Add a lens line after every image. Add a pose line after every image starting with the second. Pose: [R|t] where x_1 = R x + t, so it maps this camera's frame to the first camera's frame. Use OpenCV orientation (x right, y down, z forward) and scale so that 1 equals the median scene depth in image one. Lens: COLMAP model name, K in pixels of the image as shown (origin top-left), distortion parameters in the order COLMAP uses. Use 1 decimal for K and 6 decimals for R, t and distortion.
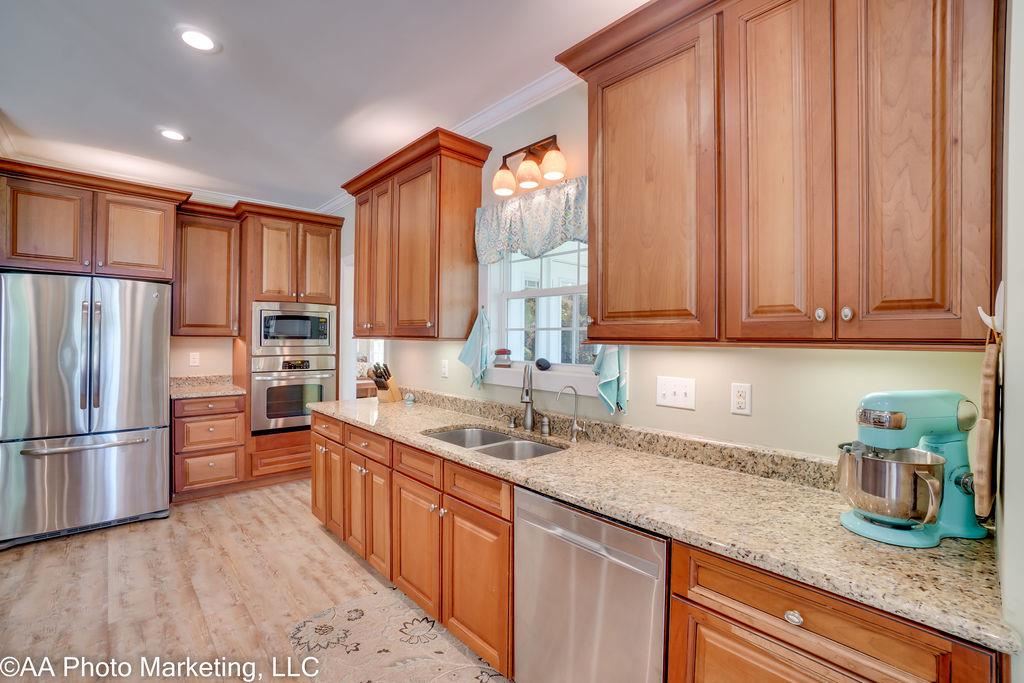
lens RADIAL K [[441.2, 0, 465.2], [0, 441.2, 333.7], [0, 0, 1]] dist [-0.001248, -0.000064]
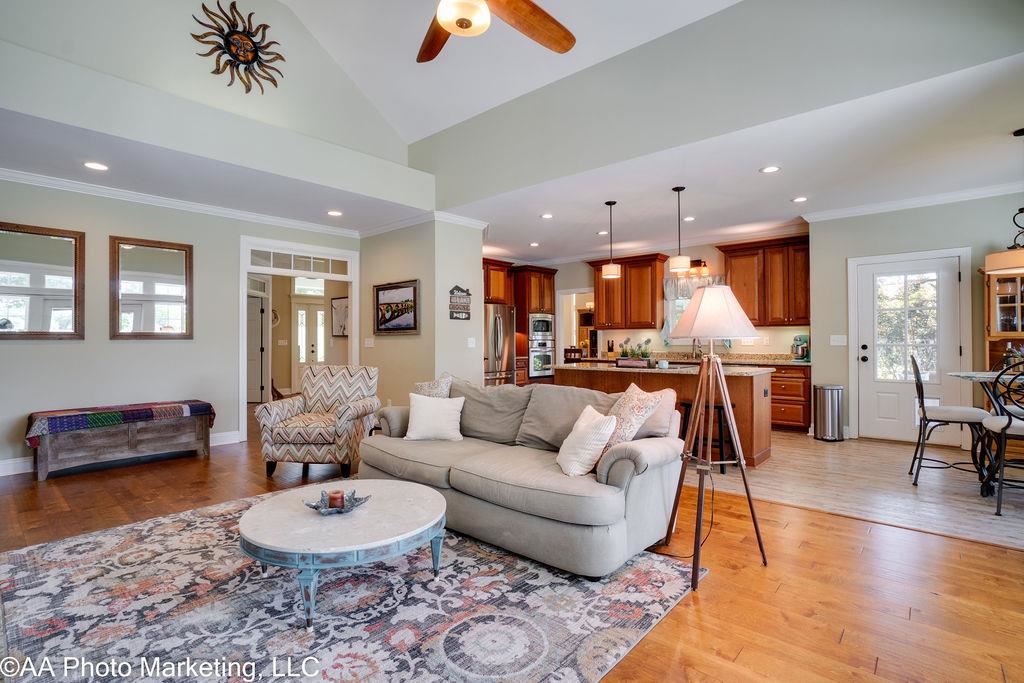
lens RADIAL K [[492.0, 0, 502.2], [0, 492.0, 339.0], [0, 0, 1]] dist [-0.056147, 0.025237]
pose [[0.989957, 0.000413, 0.141371, -1.604585], [0.000020, 0.999995, -0.003058, 0.098083], [-0.141372, 0.003030, 0.989952, -2.014438]]
